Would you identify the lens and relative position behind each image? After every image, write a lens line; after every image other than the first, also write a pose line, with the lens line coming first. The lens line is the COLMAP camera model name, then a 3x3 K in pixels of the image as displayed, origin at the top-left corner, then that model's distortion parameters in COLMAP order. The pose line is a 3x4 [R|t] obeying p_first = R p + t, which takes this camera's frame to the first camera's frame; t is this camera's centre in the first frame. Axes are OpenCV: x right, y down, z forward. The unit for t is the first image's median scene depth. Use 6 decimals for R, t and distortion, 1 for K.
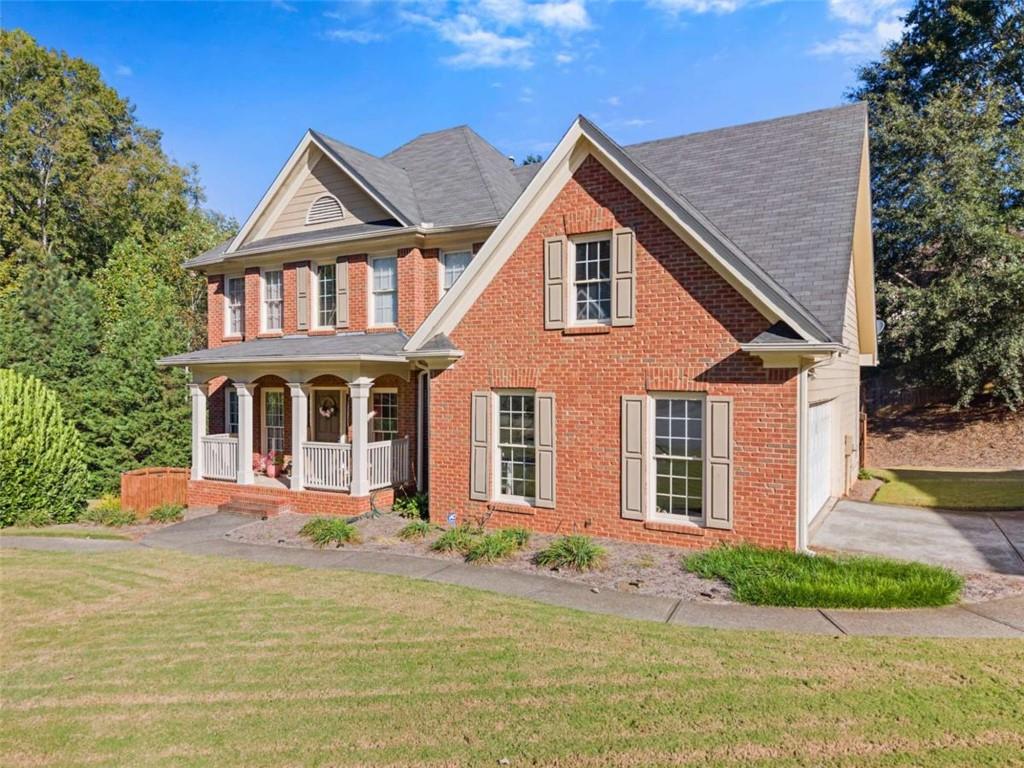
lens RADIAL K [[678.2, 0, 512.0], [0, 678.2, 384.0], [0, 0, 1]] dist [0.033485, -0.037498]
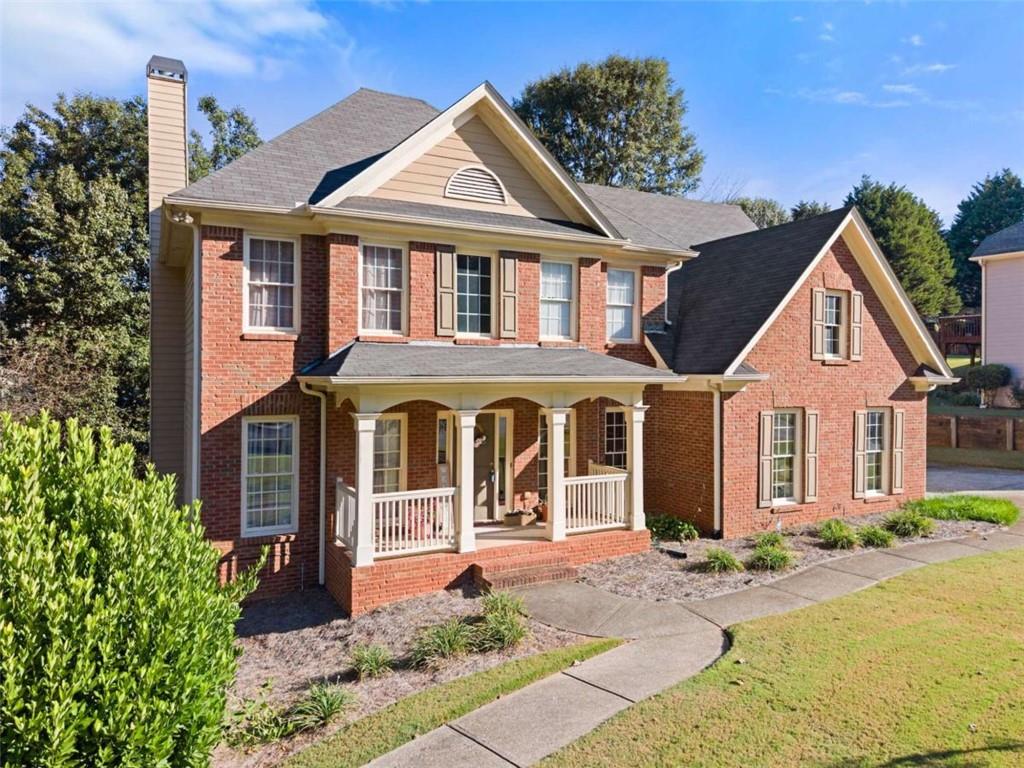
lens RADIAL K [[720.4, 0, 511.5], [0, 720.4, 375.8], [0, 0, 1]] dist [0.061553, -0.042024]
pose [[0.525031, 0.006540, 0.851058, -1.428931], [0.003911, 0.999941, -0.010097, -0.040963], [-0.851074, 0.008629, 0.524975, 0.784300]]
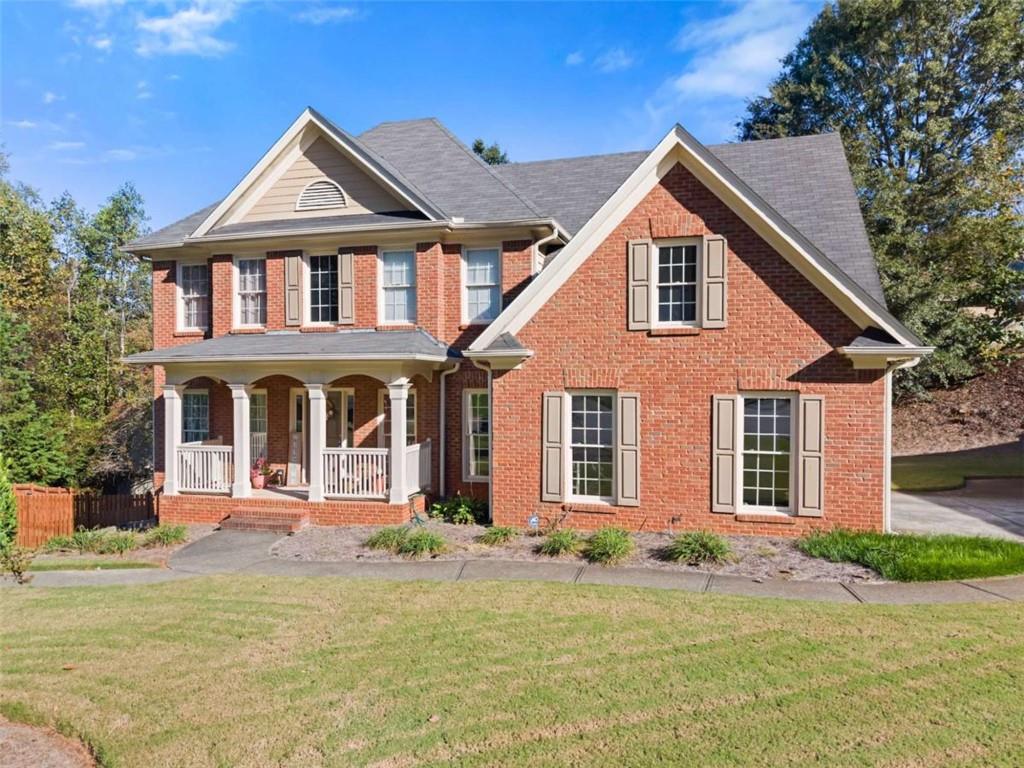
lens RADIAL K [[678.2, 0, 512.0], [0, 678.2, 384.0], [0, 0, 1]] dist [0.033485, -0.037498]
pose [[0.965979, -0.002559, 0.258609, -0.392737], [0.002909, 0.999995, -0.000970, 0.000440], [-0.258605, 0.001689, 0.965982, 0.064860]]
